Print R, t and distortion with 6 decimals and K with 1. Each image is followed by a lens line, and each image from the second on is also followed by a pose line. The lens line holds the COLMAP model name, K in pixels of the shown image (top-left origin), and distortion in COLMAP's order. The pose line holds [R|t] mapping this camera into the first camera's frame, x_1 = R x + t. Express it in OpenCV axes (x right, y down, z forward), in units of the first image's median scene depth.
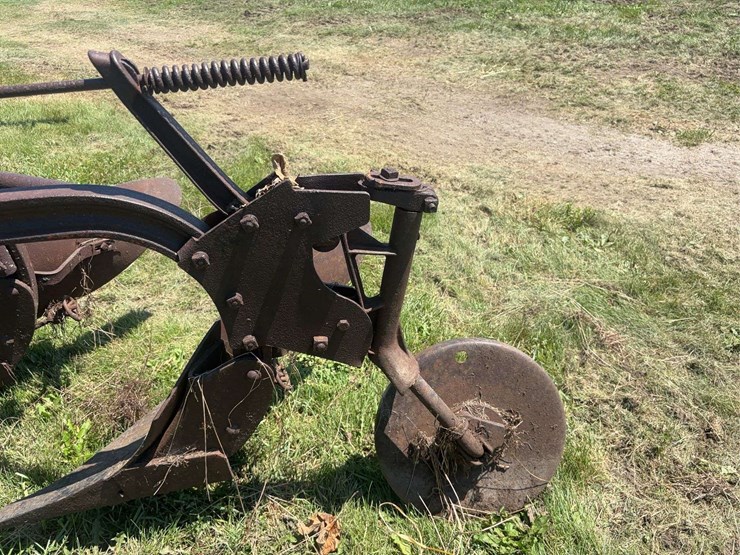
lens RADIAL K [[569.1, 0, 372.2], [0, 569.1, 275.8], [0, 0, 1]] dist [0.018179, -0.010116]
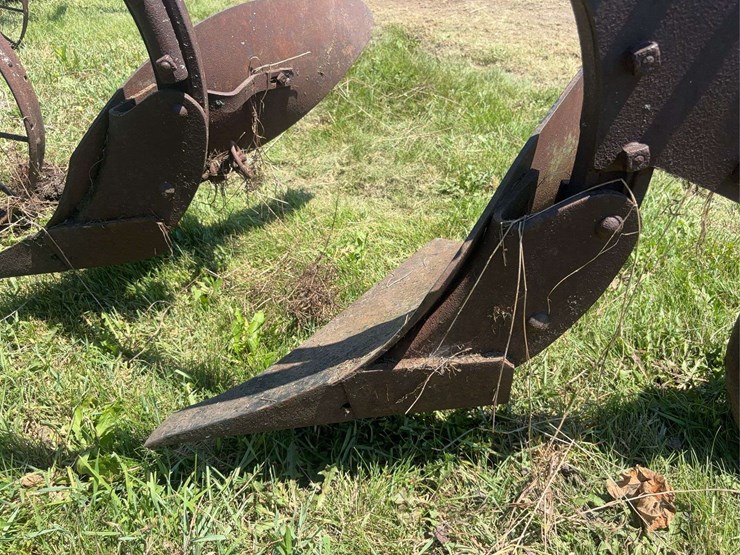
lens RADIAL K [[571.6, 0, 369.0], [0, 571.6, 274.4], [0, 0, 1]] dist [0.038265, -0.060889]
pose [[0.990216, 0.059014, -0.126450, -0.287373], [-0.047765, 0.994776, 0.090212, 0.141890], [0.131113, -0.083290, 0.987862, 0.311284]]
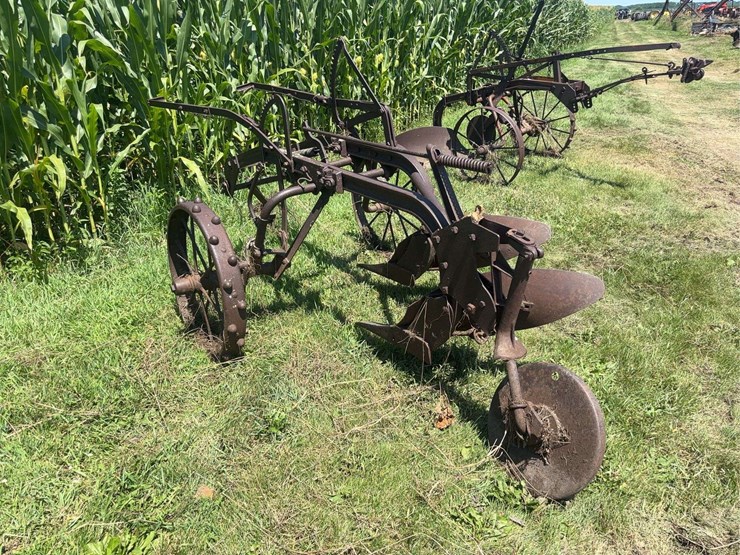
lens RADIAL K [[562.9, 0, 370.0], [0, 562.9, 277.5], [0, 0, 1]] dist [0.023051, -0.002784]
pose [[0.443010, 0.378564, -0.812669, 0.936149], [-0.462229, 0.873151, 0.154764, -0.077987], [0.768171, 0.307077, 0.561798, -0.251299]]
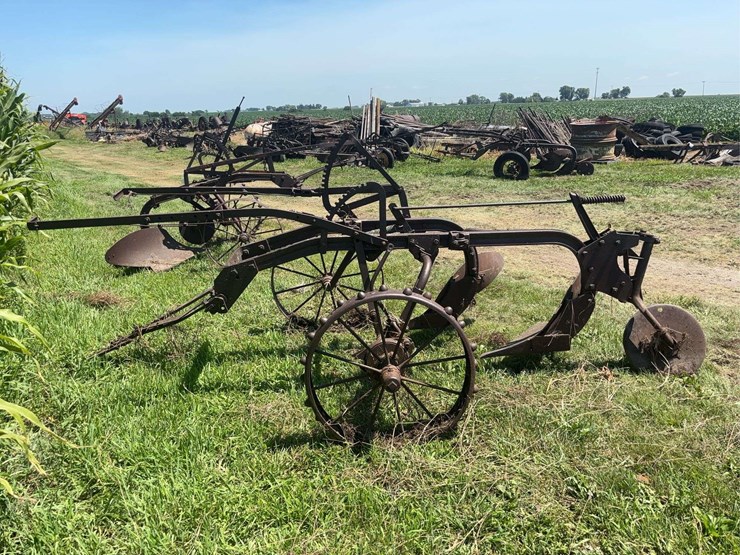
lens RADIAL K [[562.9, 0, 370.0], [0, 562.9, 277.5], [0, 0, 1]] dist [0.023051, -0.002784]
pose [[0.992035, 0.038624, -0.119892, -0.746494], [-0.070640, 0.958654, -0.275666, 0.711674], [0.104288, 0.281940, 0.953747, -1.428613]]
